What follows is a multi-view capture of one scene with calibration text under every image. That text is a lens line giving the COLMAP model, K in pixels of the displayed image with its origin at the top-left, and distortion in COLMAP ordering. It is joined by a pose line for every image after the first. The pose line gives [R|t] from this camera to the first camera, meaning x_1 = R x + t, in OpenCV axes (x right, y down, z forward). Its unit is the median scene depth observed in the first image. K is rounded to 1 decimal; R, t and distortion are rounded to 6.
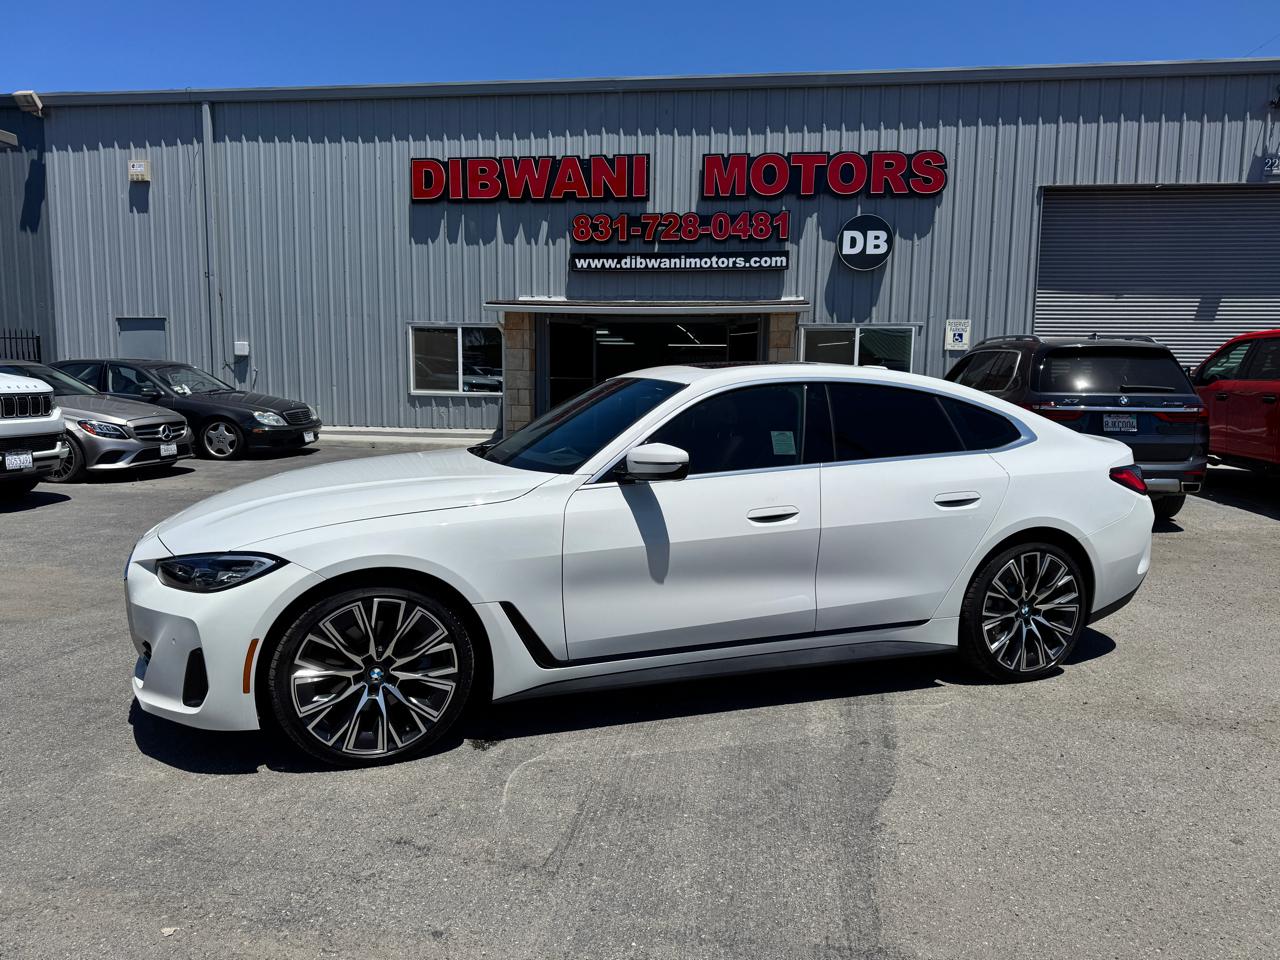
lens RADIAL K [[900.7, 0, 629.2], [0, 900.7, 504.7], [0, 0, 1]] dist [0.059324, -0.077181]
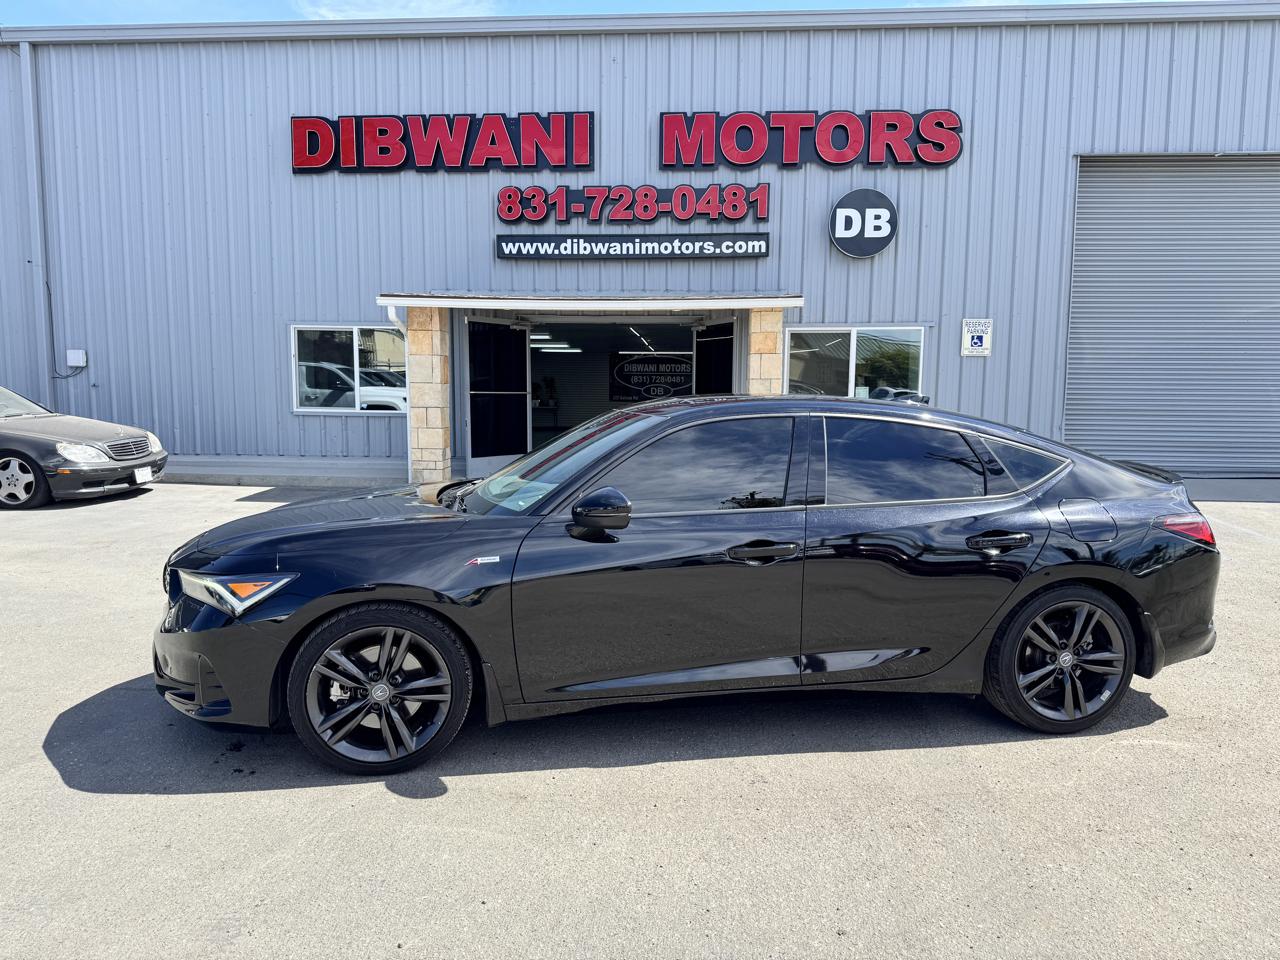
lens RADIAL K [[893.1, 0, 633.2], [0, 893.1, 504.1], [0, 0, 1]] dist [0.047226, -0.059059]
pose [[0.997984, -0.013134, 0.062097, 0.003594], [0.013840, 0.999844, -0.010966, -0.032881], [-0.061943, 0.011803, 0.998010, 0.214064]]
